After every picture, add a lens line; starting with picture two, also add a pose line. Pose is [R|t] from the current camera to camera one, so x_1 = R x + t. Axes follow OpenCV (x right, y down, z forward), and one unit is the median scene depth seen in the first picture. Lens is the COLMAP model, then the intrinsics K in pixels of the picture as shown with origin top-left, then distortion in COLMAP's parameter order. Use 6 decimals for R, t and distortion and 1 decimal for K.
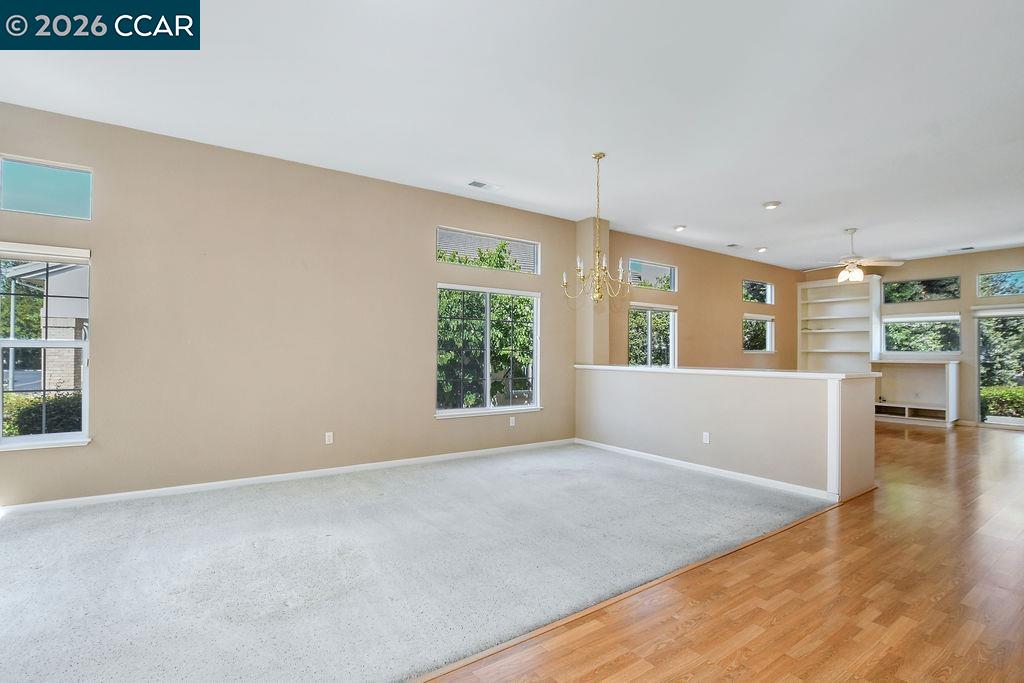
lens RADIAL K [[477.1, 0, 513.9], [0, 477.1, 348.1], [0, 0, 1]] dist [-0.019317, 0.000656]
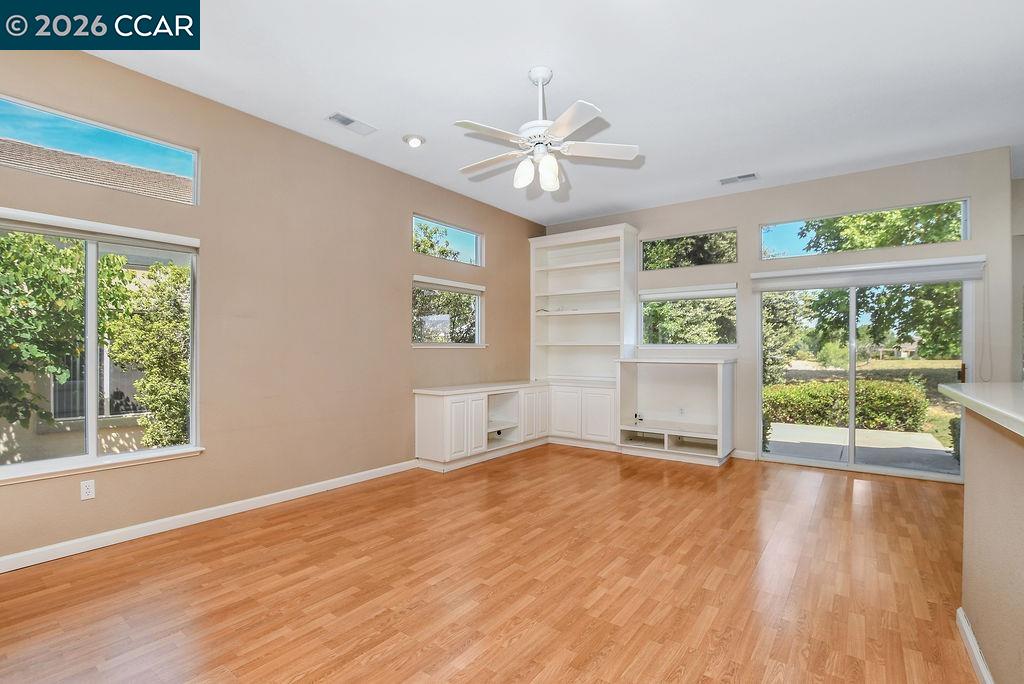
lens RADIAL K [[484.0, 0, 499.7], [0, 484.0, 346.2], [0, 0, 1]] dist [-0.025118, 0.000241]
pose [[0.952530, -0.001702, 0.304439, 0.452723], [-0.000317, 0.999978, 0.006584, 0.006471], [-0.304444, -0.006368, 0.952509, 0.483475]]
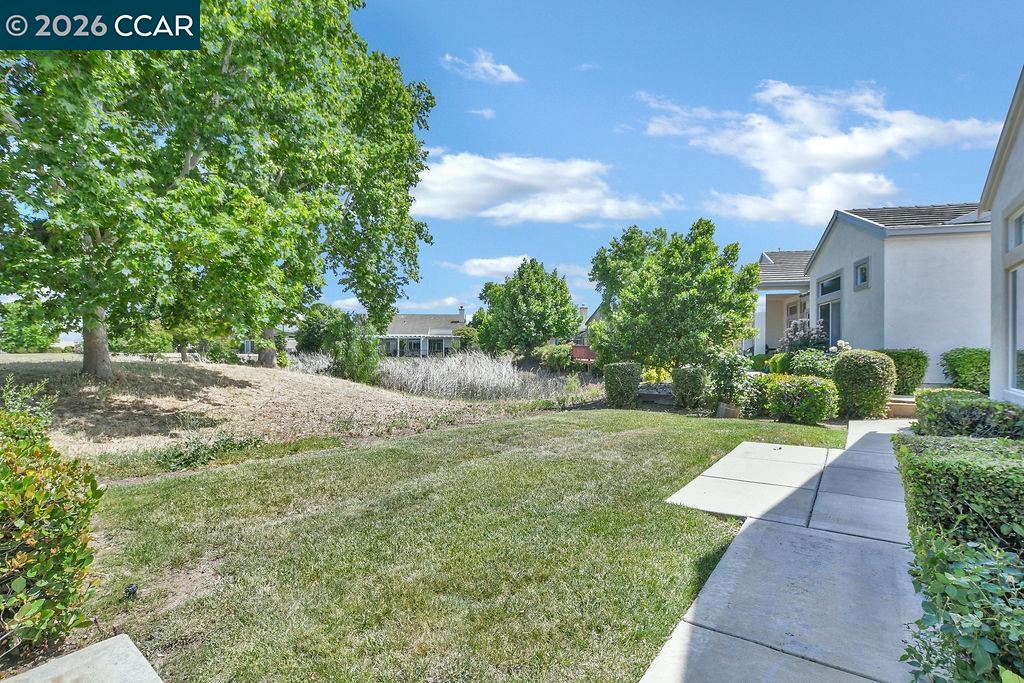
lens RADIAL K [[463.9, 0, 511.1], [0, 463.9, 346.6], [0, 0, 1]] dist [-0.022556, -0.000217]
pose [[-0.309048, -0.005716, 0.951029, 1.397613], [-0.020545, 0.999789, -0.000668, 0.052014], [-0.950825, -0.019746, -0.309100, 1.077423]]
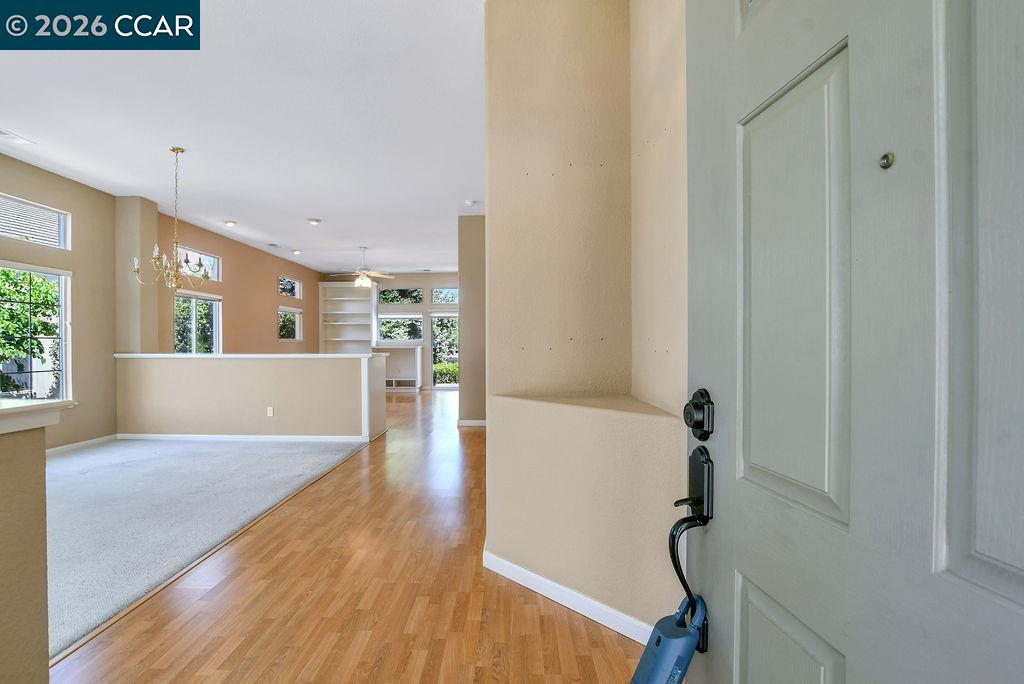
lens RADIAL K [[484.0, 0, 499.7], [0, 484.0, 346.2], [0, 0, 1]] dist [-0.025118, 0.000241]
pose [[0.594162, -0.009785, 0.804286, -0.133024], [-0.004440, 0.999871, 0.015445, 0.002505], [-0.804333, -0.012748, 0.594042, -0.103496]]
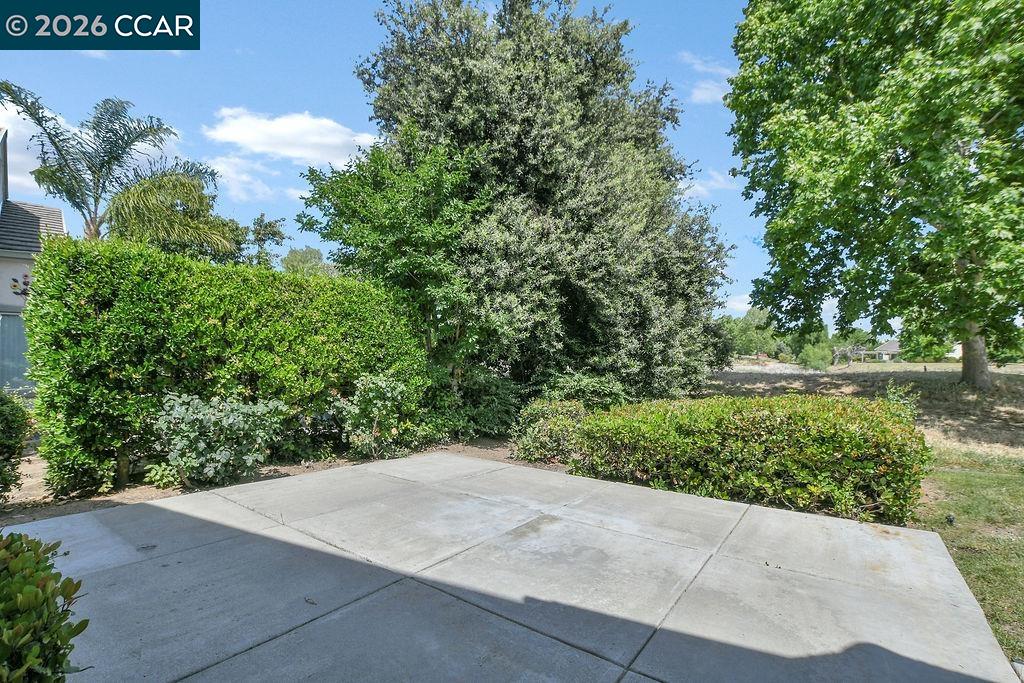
lens RADIAL K [[470.9, 0, 505.3], [0, 470.9, 341.4], [0, 0, 1]] dist [-0.024402, 0.000953]
pose [[0.947105, 0.005081, 0.320883, 1.186597], [-0.001729, 0.999941, -0.010729, 0.040925], [-0.320918, 0.009606, 0.947058, 0.927617]]
